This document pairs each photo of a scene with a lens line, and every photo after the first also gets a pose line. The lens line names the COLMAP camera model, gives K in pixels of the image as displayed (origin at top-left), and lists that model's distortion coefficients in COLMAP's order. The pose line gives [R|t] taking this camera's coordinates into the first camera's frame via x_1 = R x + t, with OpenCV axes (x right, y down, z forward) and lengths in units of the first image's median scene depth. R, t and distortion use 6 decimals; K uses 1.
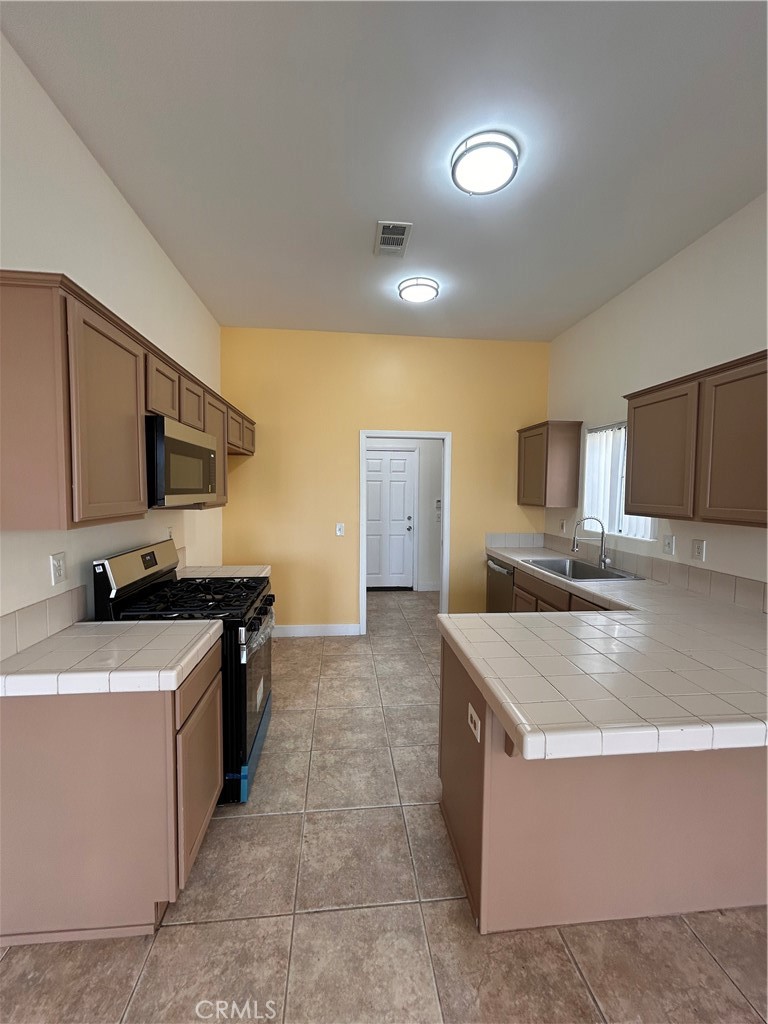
lens RADIAL K [[414.6, 0, 389.7], [0, 414.6, 509.9], [0, 0, 1]] dist [-0.002145, -0.000108]
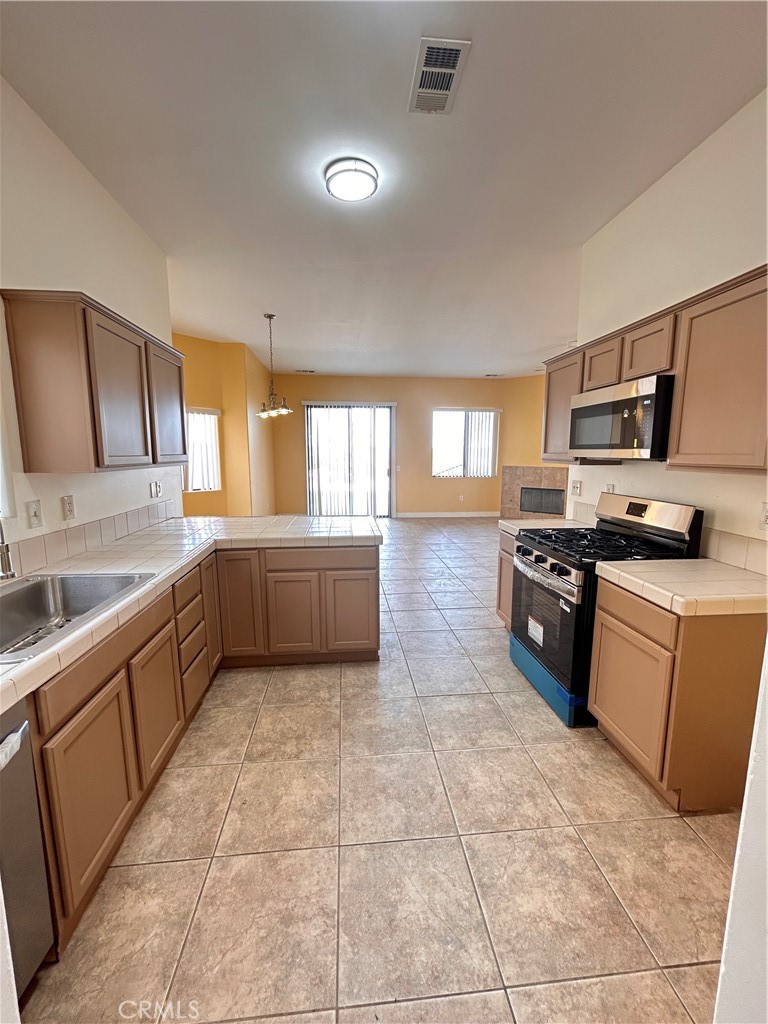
lens RADIAL K [[414.6, 0, 390.5], [0, 414.6, 513.2], [0, 0, 1]] dist [-0.002145, -0.000108]
pose [[-0.999939, -0.011066, -0.000319, 0.023941], [-0.010905, 0.979567, 0.200824, -0.025515], [-0.001910, 0.200816, -0.979627, 0.640125]]
